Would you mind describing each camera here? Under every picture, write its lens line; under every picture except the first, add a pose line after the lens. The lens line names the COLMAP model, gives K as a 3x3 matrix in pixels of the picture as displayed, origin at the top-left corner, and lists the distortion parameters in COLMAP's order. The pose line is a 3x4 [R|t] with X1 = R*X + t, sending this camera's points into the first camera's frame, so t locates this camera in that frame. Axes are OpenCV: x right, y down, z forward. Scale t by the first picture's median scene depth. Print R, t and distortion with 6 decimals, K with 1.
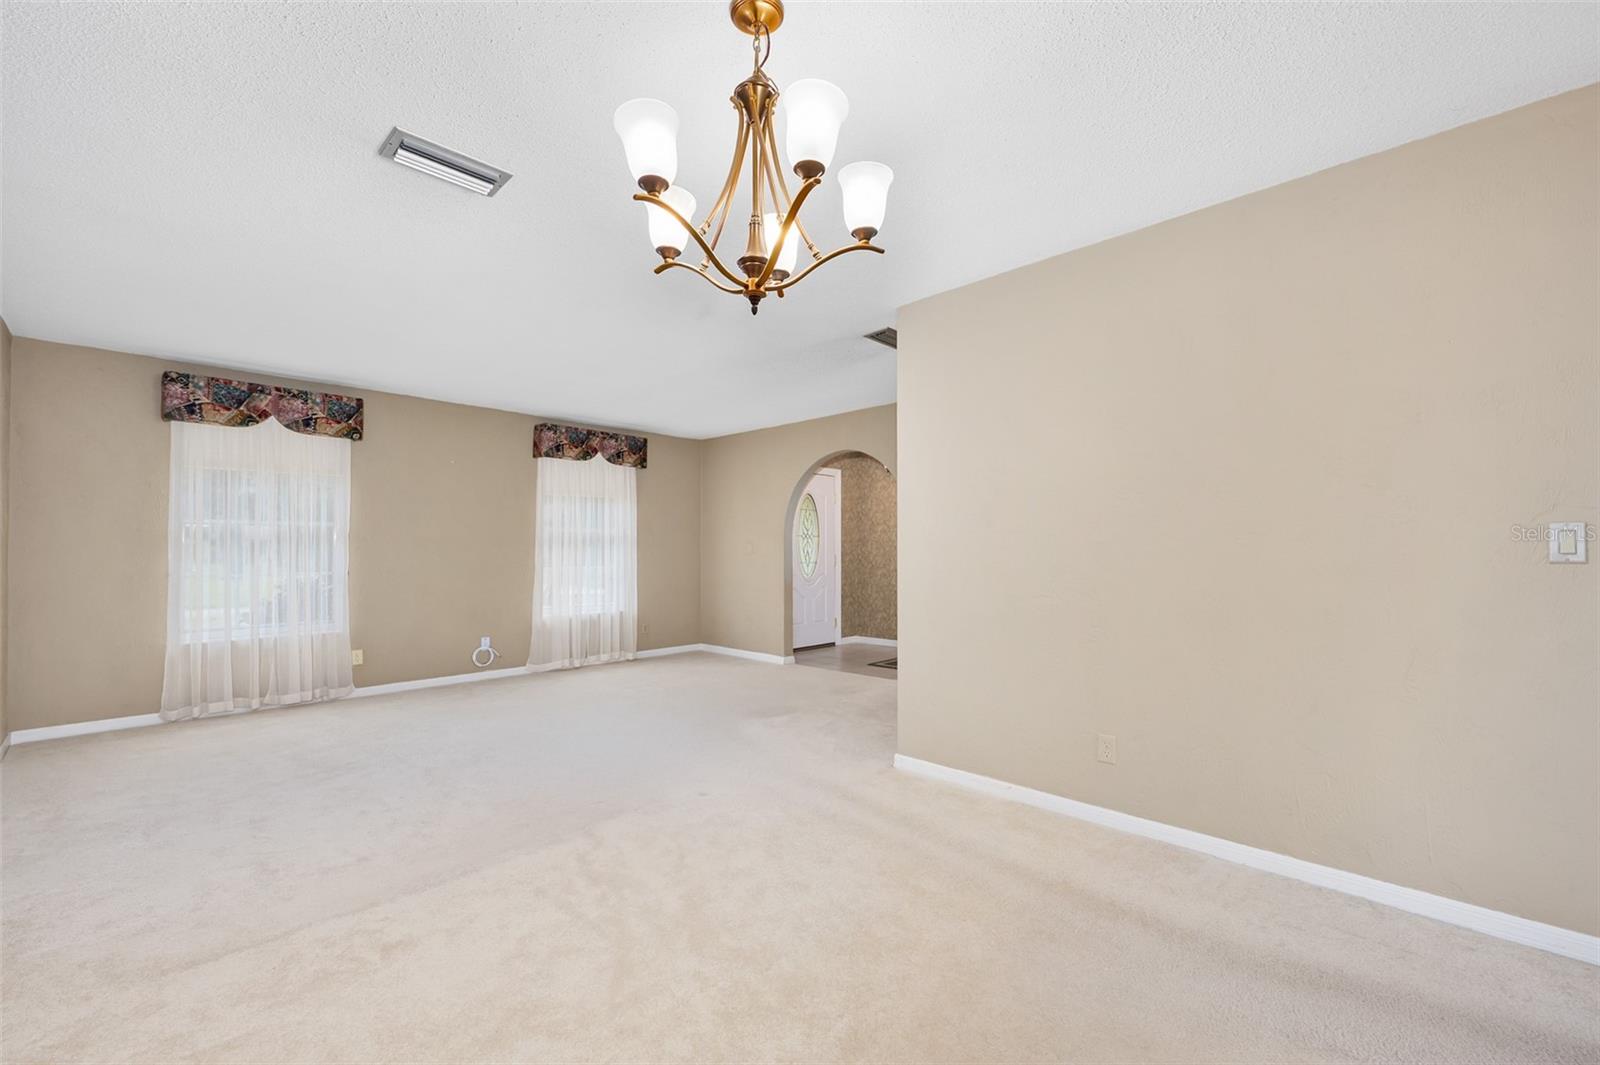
lens RADIAL K [[637.9, 0, 804.6], [0, 637.9, 540.2], [0, 0, 1]] dist [0.000893, -0.000034]
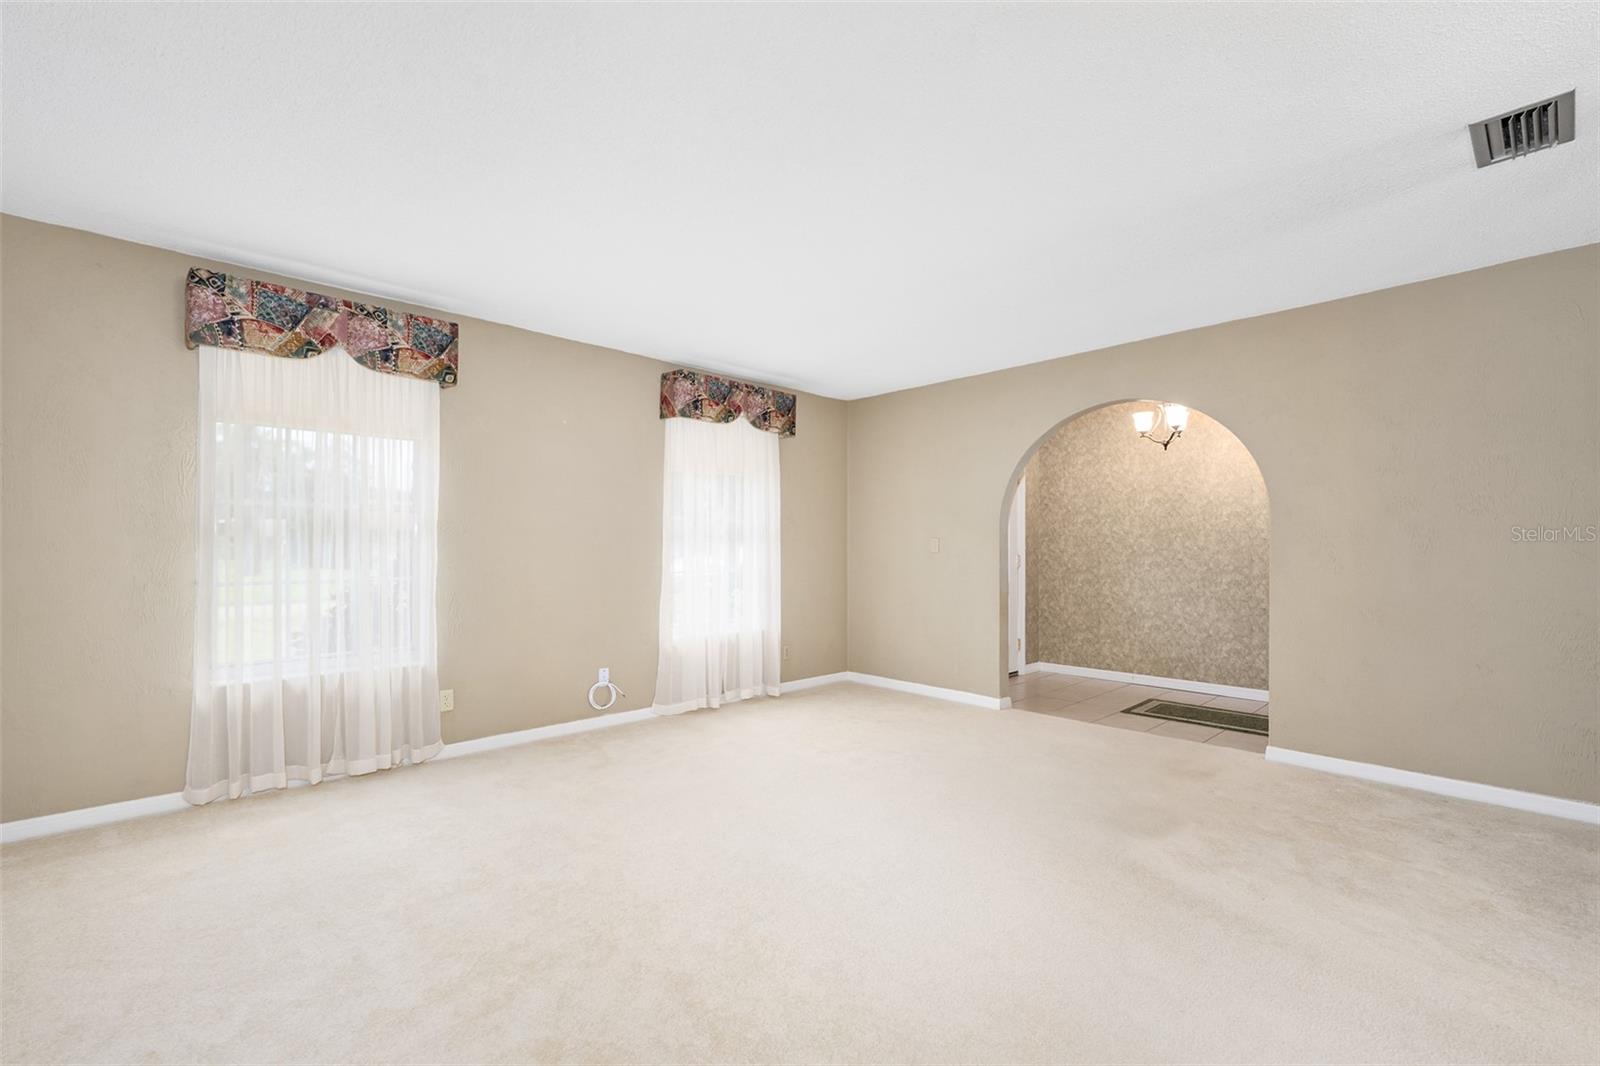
lens RADIAL K [[629.9, 0, 723.9], [0, 629.9, 540.3], [0, 0, 1]] dist [-0.000489, 0.000056]
pose [[0.996187, 0.001727, -0.087226, -0.349925], [-0.001505, 0.999995, 0.002607, 0.007955], [0.087230, -0.002465, 0.996185, 0.352787]]
